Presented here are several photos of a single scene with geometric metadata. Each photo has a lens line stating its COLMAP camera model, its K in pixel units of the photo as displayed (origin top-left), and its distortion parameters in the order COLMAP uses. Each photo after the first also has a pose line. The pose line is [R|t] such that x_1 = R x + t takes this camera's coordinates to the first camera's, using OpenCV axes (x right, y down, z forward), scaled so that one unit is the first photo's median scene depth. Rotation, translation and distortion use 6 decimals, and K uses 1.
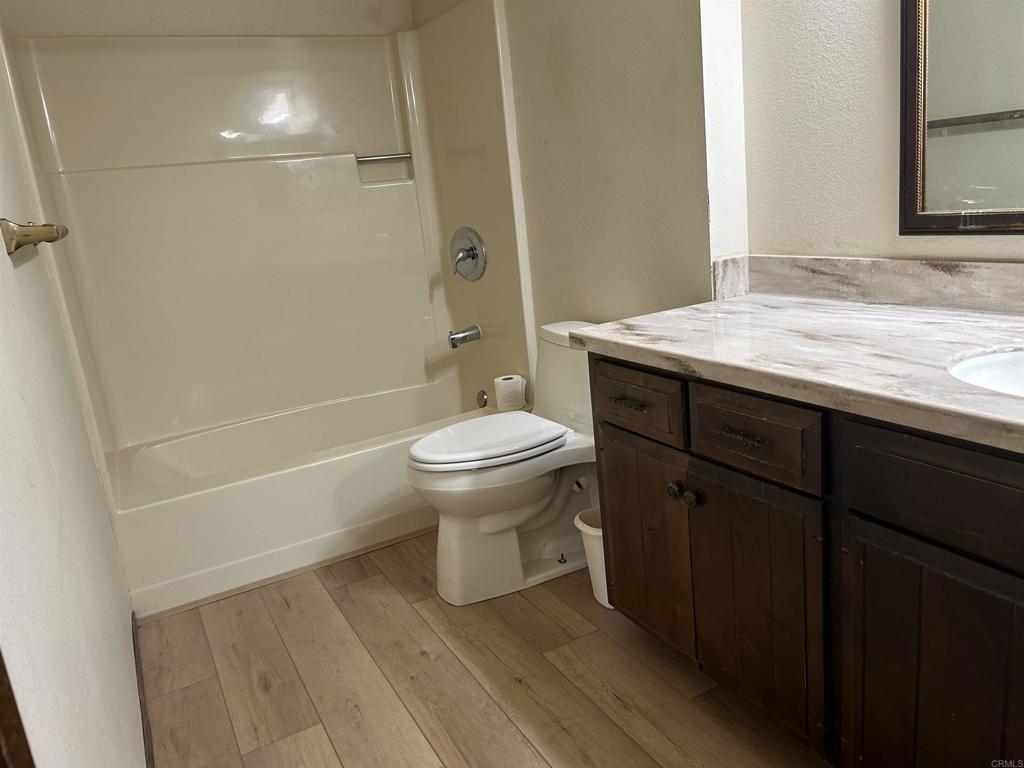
lens RADIAL K [[774.0, 0, 509.9], [0, 774.0, 380.5], [0, 0, 1]] dist [0.044911, -0.040759]
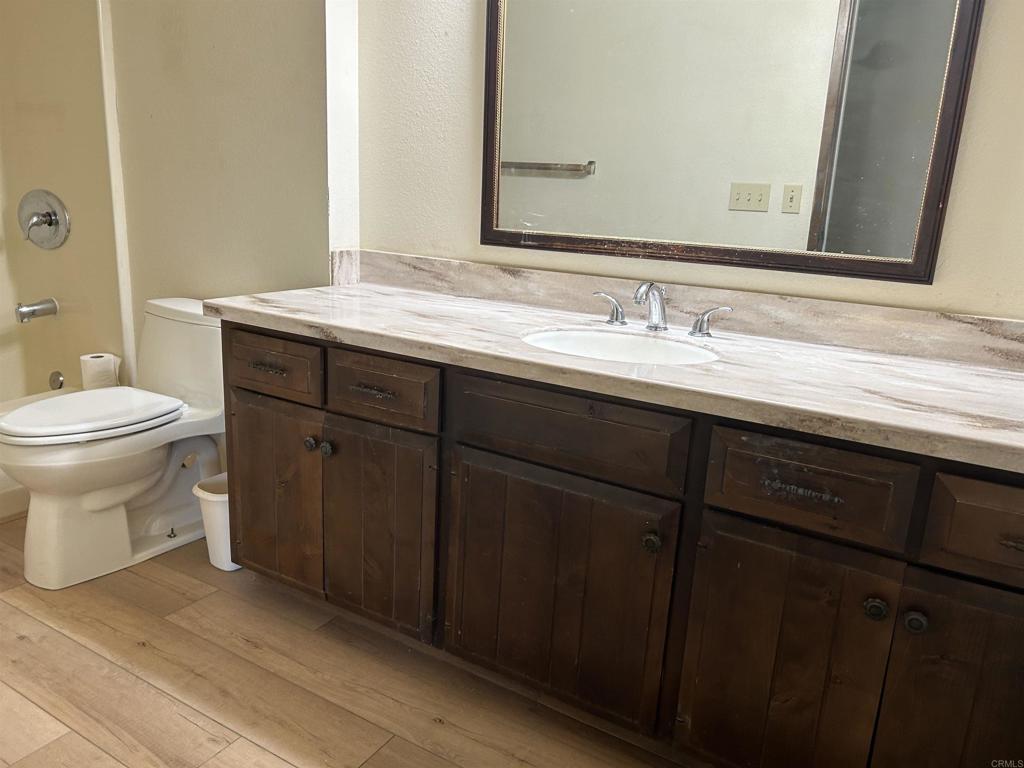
lens RADIAL K [[774.0, 0, 513.2], [0, 774.0, 384.9], [0, 0, 1]] dist [0.044911, -0.040759]
pose [[0.847651, 0.013872, 0.530372, -0.132372], [-0.012524, 0.999903, -0.006136, 0.053512], [-0.530406, -0.001441, 0.847743, -0.120705]]
